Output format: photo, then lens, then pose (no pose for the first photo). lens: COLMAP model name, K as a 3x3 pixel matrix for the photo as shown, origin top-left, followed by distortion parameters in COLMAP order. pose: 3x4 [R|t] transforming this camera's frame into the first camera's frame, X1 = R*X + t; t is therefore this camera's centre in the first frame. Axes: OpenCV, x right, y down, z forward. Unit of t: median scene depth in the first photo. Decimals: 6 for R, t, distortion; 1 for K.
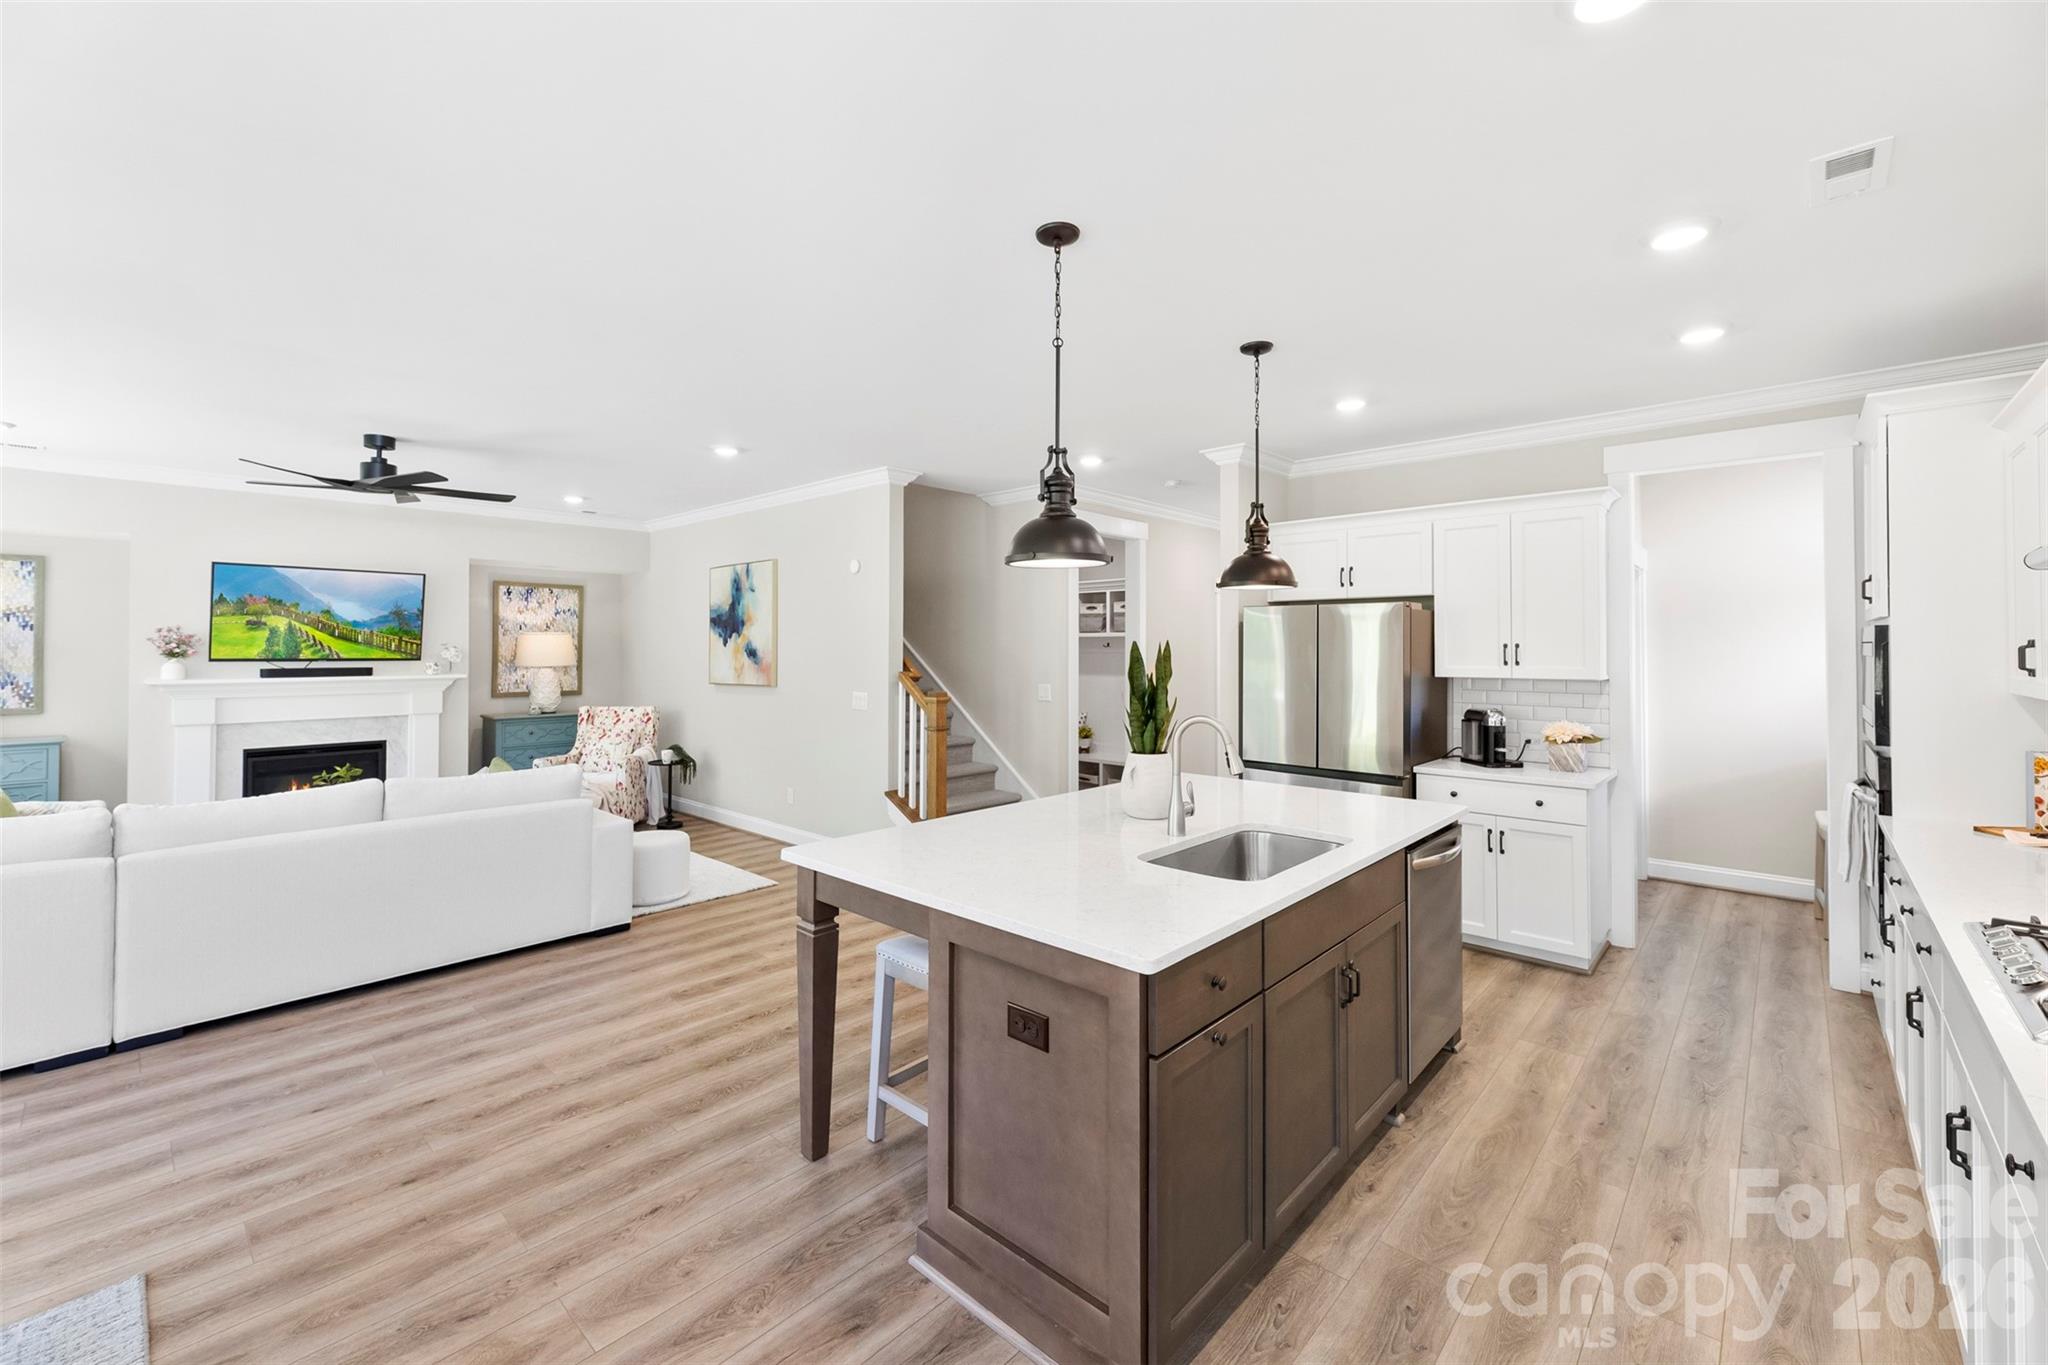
lens RADIAL K [[836.0, 0, 1015.4], [0, 836.0, 654.2], [0, 0, 1]] dist [-0.000521, 0.000079]
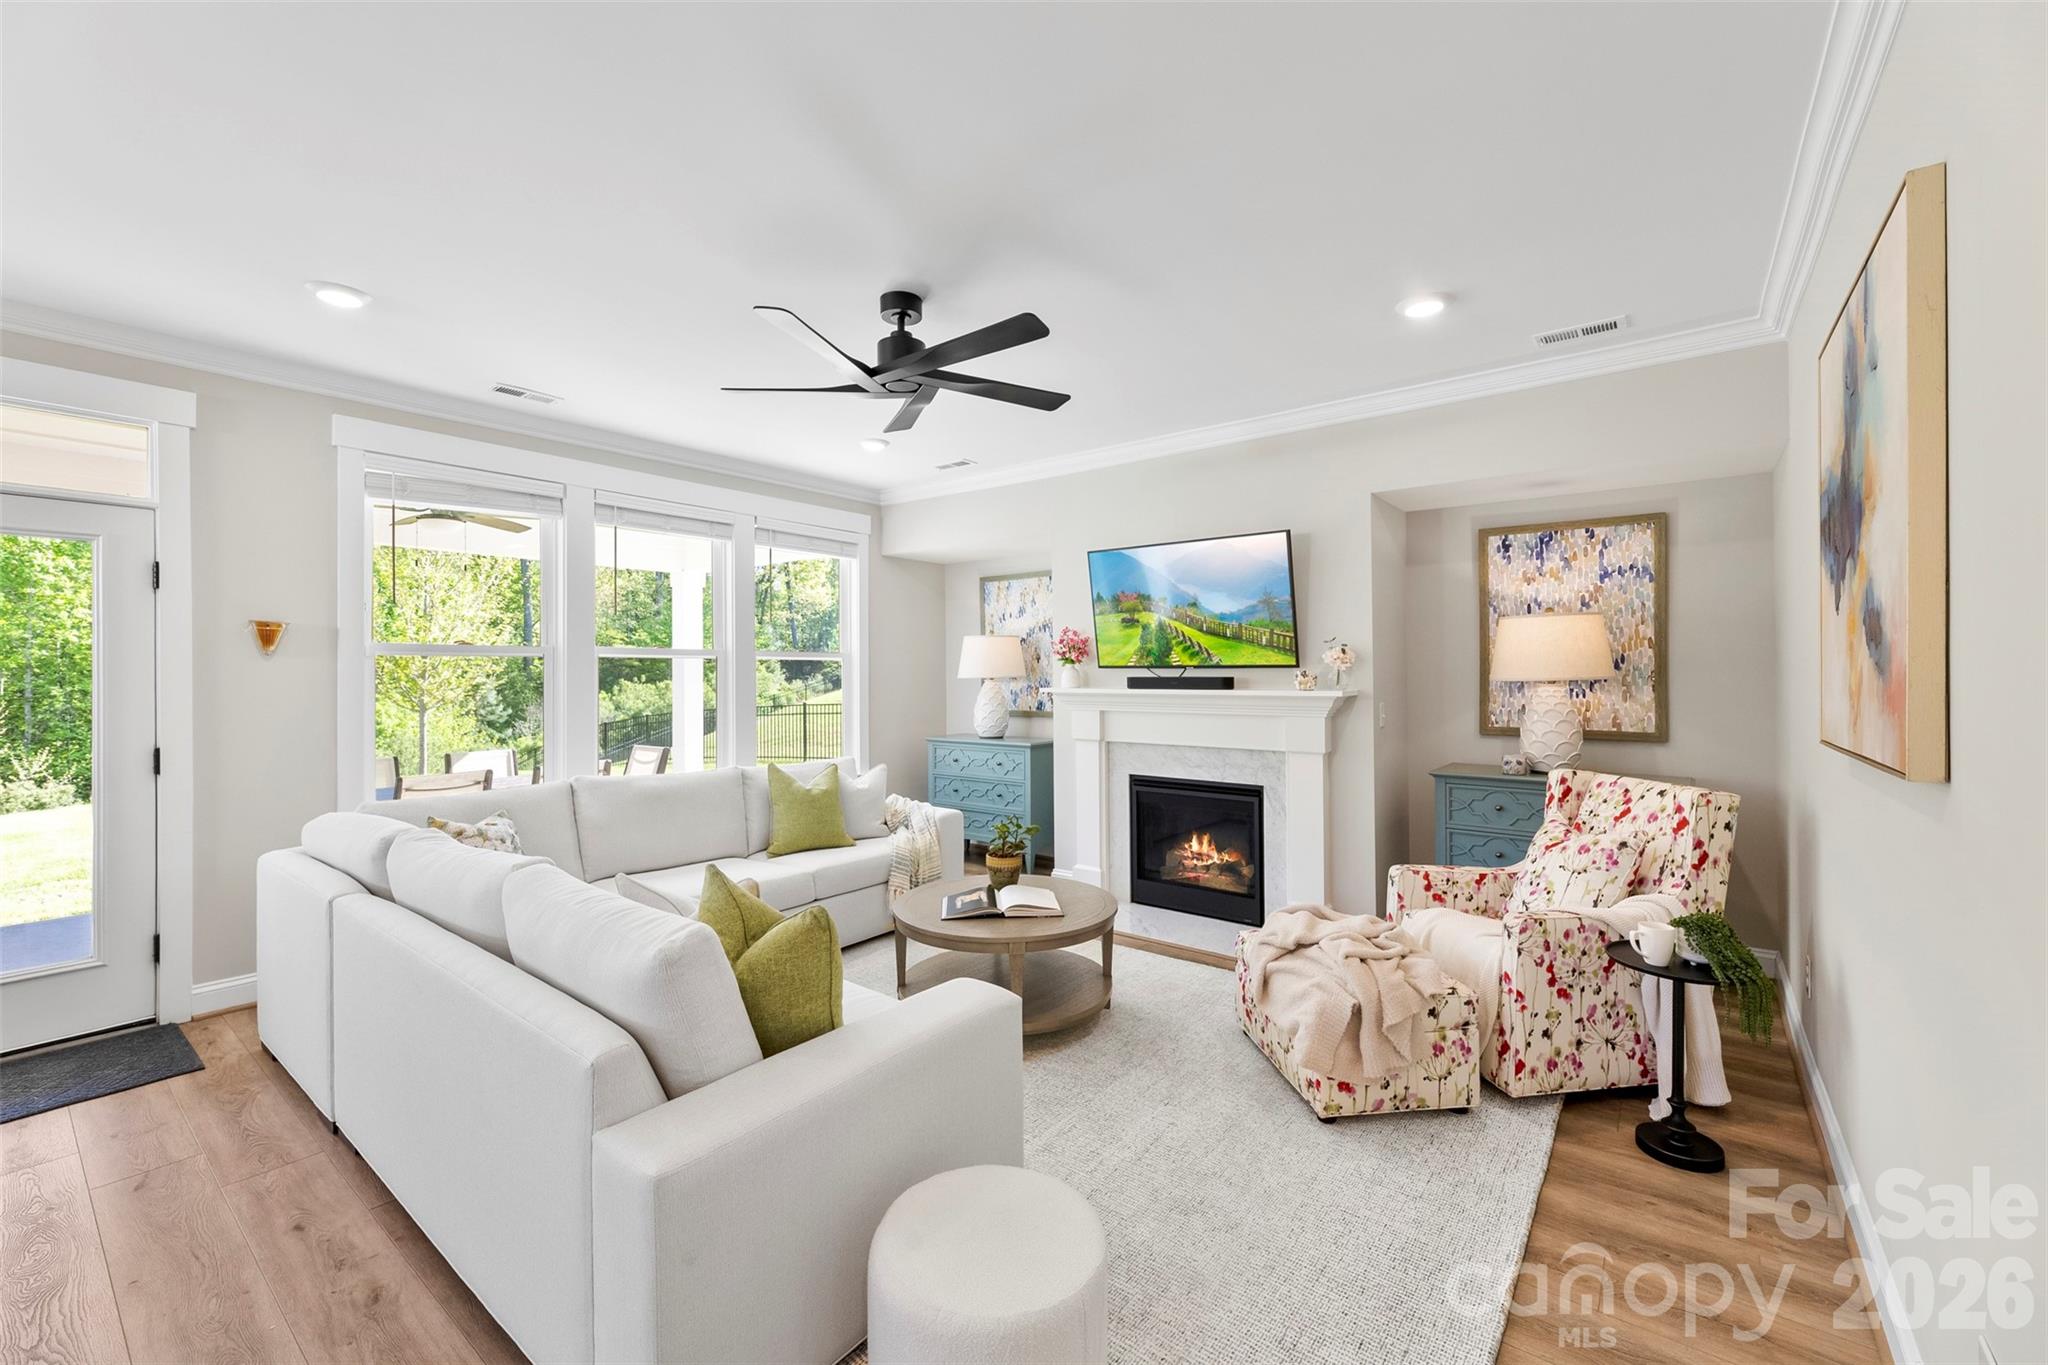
lens RADIAL K [[832.2, 0, 1023.4], [0, 832.2, 666.7], [0, 0, 1]] dist [-0.001248, -0.000155]
pose [[0.082019, -0.005086, -0.996618, -0.098992], [-0.002295, 0.999983, -0.005292, 0.010875], [0.996628, 0.002721, 0.082006, 0.748858]]
